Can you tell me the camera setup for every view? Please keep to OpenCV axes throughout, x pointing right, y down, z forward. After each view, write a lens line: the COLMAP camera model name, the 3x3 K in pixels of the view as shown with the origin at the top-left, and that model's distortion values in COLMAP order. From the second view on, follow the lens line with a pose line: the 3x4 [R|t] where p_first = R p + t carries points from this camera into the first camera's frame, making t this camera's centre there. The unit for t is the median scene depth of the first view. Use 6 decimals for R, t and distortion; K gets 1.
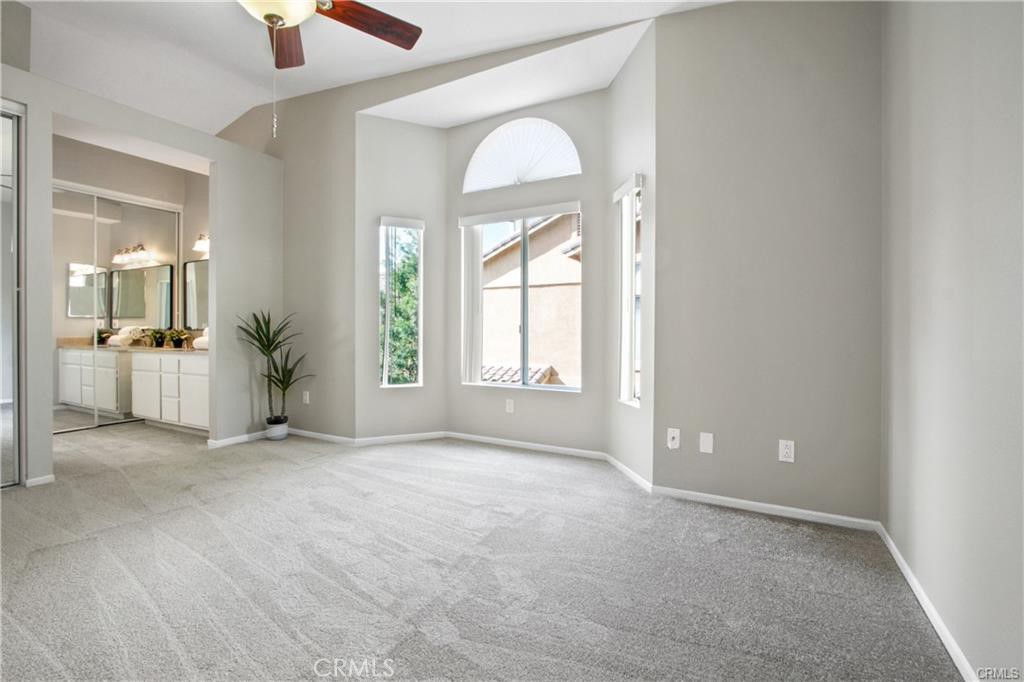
lens RADIAL K [[470.4, 0, 511.3], [0, 470.4, 329.6], [0, 0, 1]] dist [-0.007725, 0.000157]
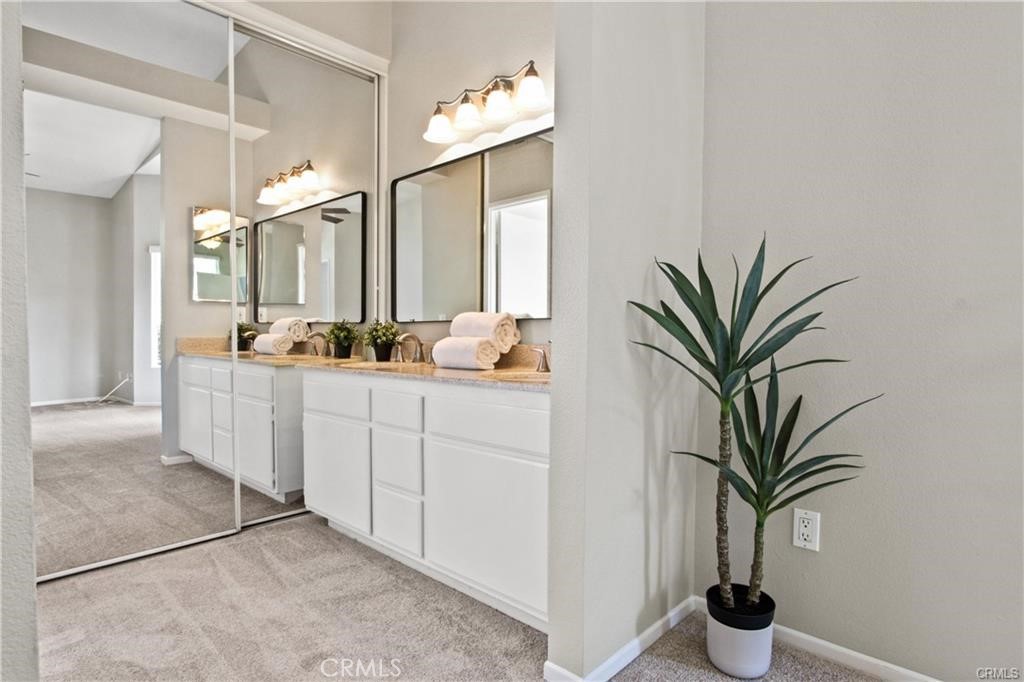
lens RADIAL K [[560.9, 0, 512.0], [0, 560.9, 341.0], [0, 0, 1]] dist [0.022070, 0.000291]
pose [[0.965393, 0.005518, -0.260742, -0.408872], [-0.000376, 0.999805, 0.019765, 0.007449], [0.260800, -0.018983, 0.965206, 0.453586]]
